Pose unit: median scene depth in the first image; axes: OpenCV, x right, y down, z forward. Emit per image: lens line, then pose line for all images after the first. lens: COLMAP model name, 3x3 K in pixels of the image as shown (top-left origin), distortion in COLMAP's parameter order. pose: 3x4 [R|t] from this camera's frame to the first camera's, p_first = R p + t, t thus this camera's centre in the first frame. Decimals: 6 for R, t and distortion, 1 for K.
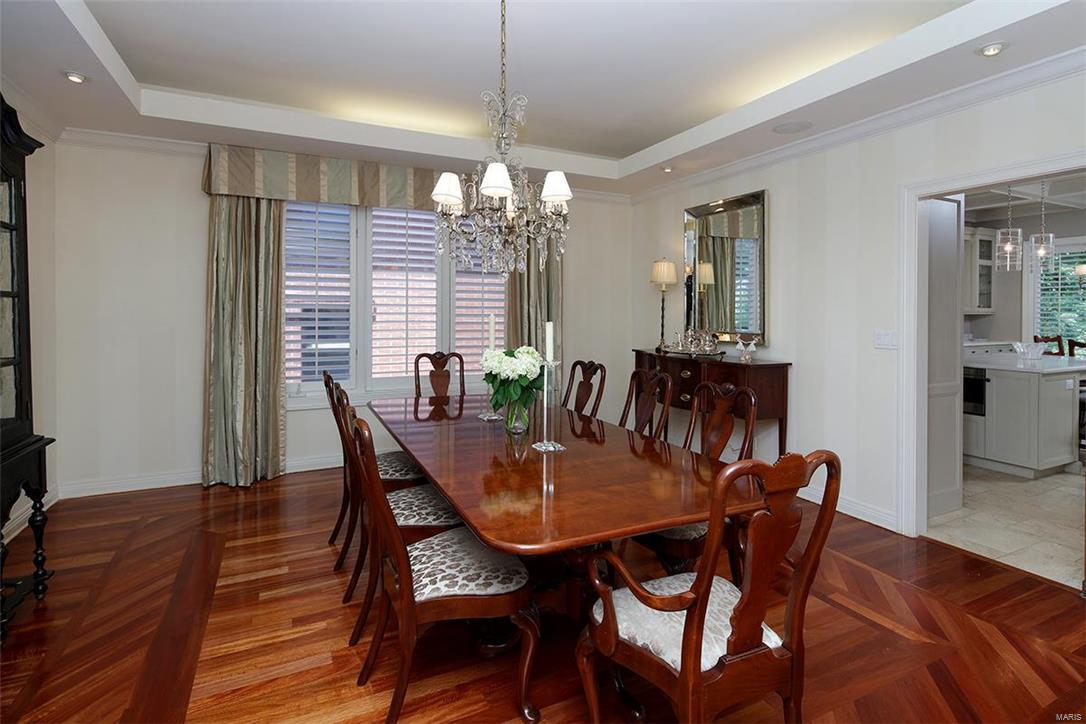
lens RADIAL K [[528.3, 0, 544.2], [0, 528.3, 317.1], [0, 0, 1]] dist [0.000326, -0.000314]
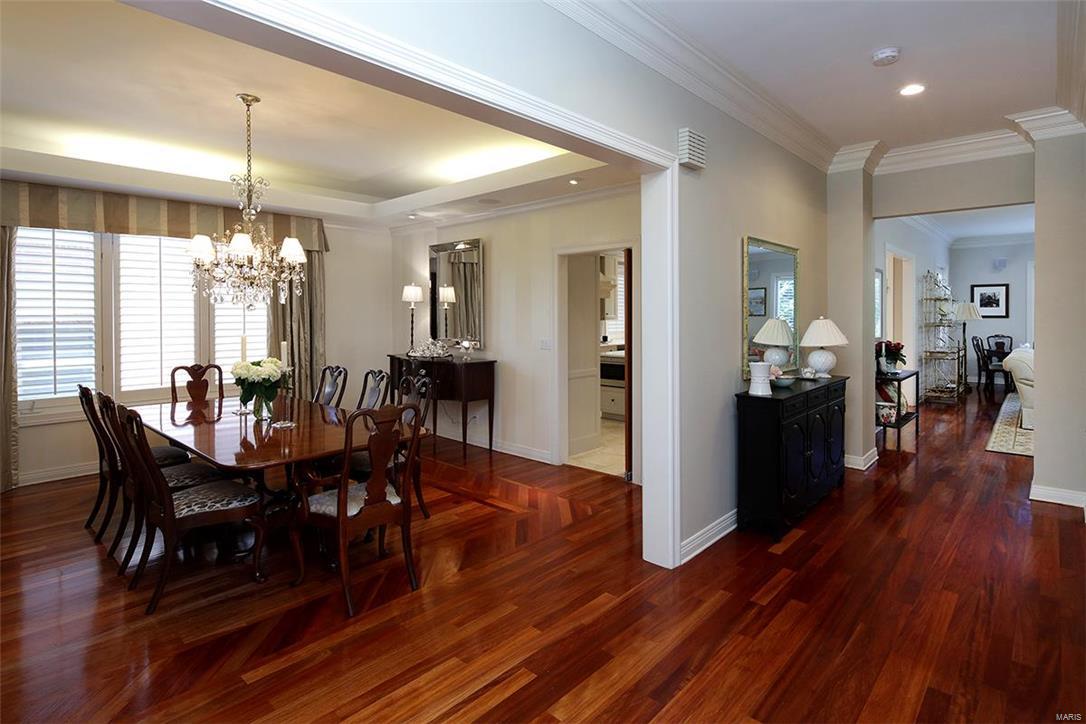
lens RADIAL K [[544.8, 0, 610.5], [0, 544.8, 320.0], [0, 0, 1]] dist [0.000198, -0.000397]
pose [[0.903632, -0.011361, 0.428159, 0.115797], [0.008118, 0.999923, 0.009399, -0.036397], [-0.428232, -0.005017, 0.903655, -0.492041]]
